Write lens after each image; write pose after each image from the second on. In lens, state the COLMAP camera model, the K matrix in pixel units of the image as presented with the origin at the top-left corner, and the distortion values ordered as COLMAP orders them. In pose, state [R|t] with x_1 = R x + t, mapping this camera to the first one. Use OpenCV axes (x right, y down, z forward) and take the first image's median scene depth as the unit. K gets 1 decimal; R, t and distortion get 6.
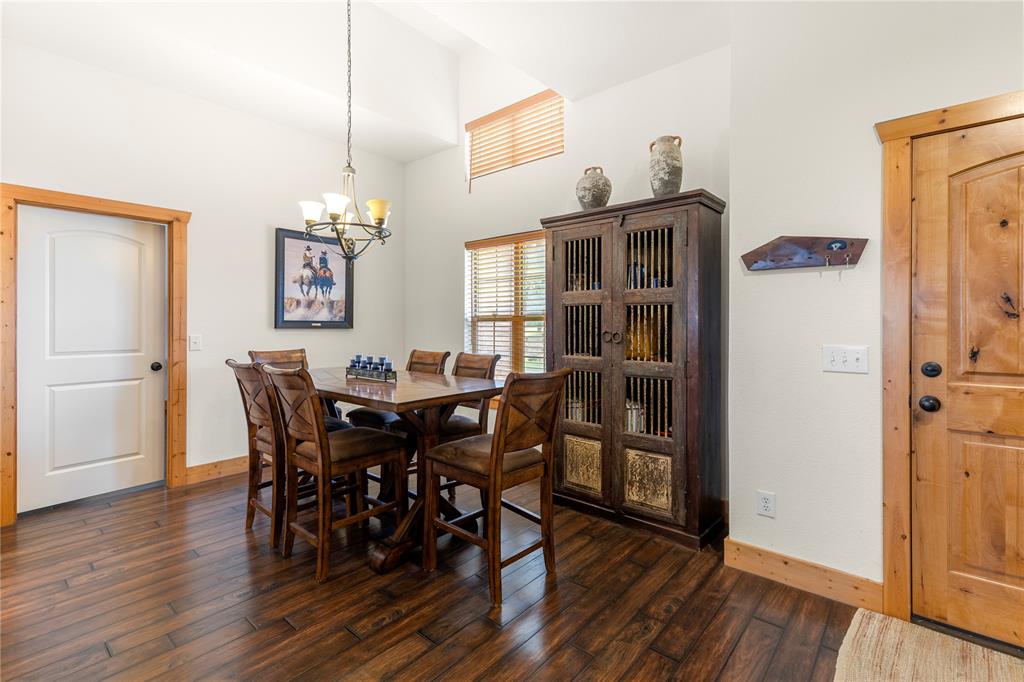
lens RADIAL K [[467.1, 0, 501.2], [0, 467.1, 325.2], [0, 0, 1]] dist [0.000395, -0.000164]
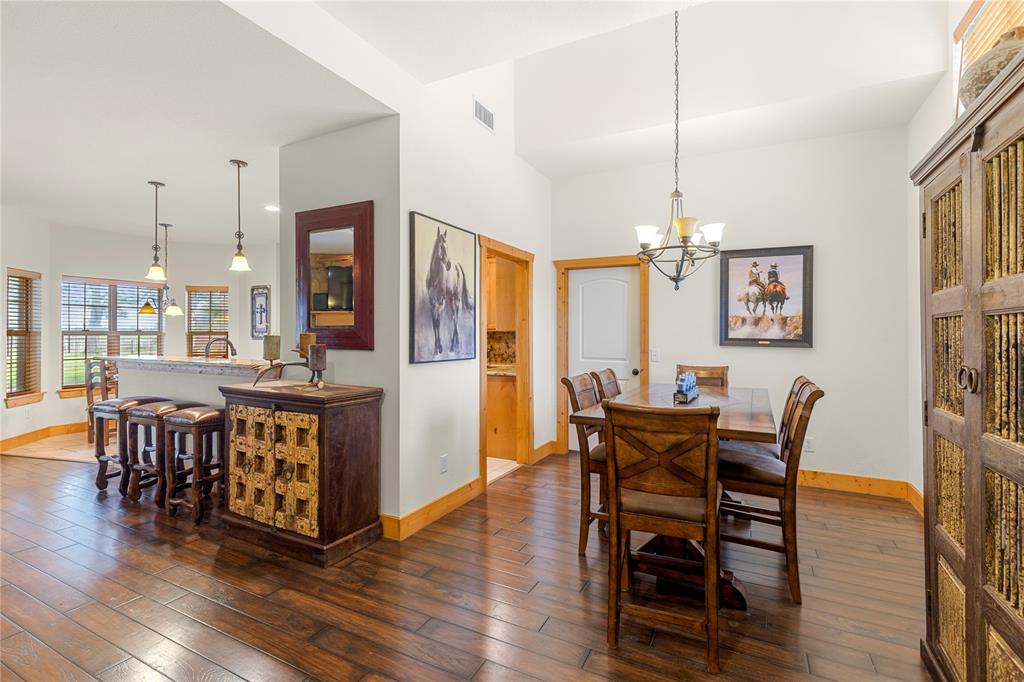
lens RADIAL K [[467.1, 0, 512.8], [0, 467.1, 336.1], [0, 0, 1]] dist [0.000395, -0.000164]
pose [[0.243580, 0.004393, -0.969871, 0.410974], [-0.007108, 0.999971, 0.002744, -0.013489], [0.969855, 0.006226, 0.243604, 0.268469]]
